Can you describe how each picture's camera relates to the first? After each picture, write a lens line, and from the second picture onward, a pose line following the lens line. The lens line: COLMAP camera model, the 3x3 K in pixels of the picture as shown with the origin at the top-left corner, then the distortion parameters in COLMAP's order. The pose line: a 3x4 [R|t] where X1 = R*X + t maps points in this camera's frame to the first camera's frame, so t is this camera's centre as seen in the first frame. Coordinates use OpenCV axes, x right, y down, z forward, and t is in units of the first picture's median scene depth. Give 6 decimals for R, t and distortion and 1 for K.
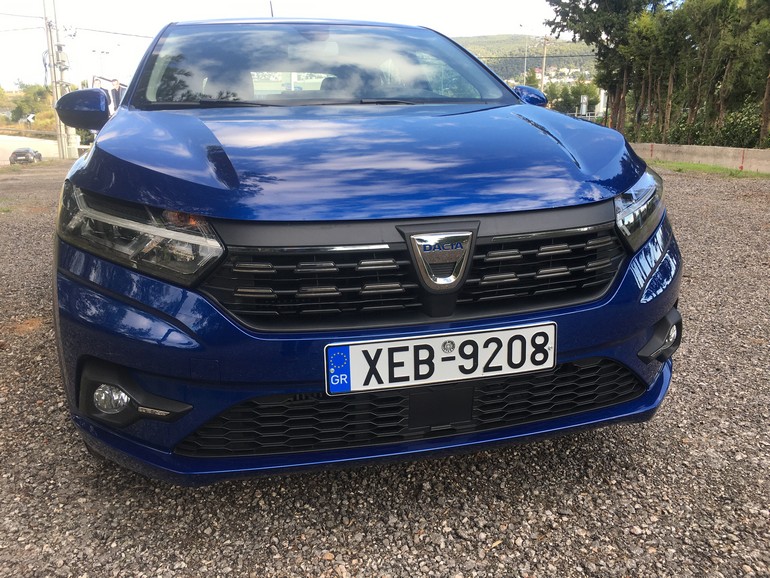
lens RADIAL K [[636.5, 0, 385.0], [0, 636.5, 289.0], [0, 0, 1]] dist [0.118938, -0.154911]
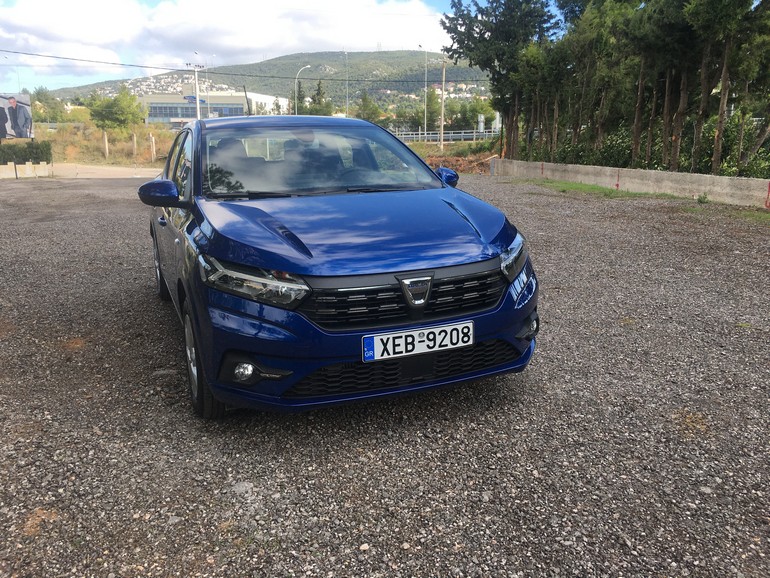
lens RADIAL K [[636.5, 0, 385.0], [0, 636.5, 289.0], [0, 0, 1]] dist [0.118938, -0.154911]
pose [[0.989710, -0.033602, 0.139085, -0.251337], [0.036222, 0.999210, -0.016353, -0.021881], [-0.138426, 0.021223, 0.990145, -0.838989]]
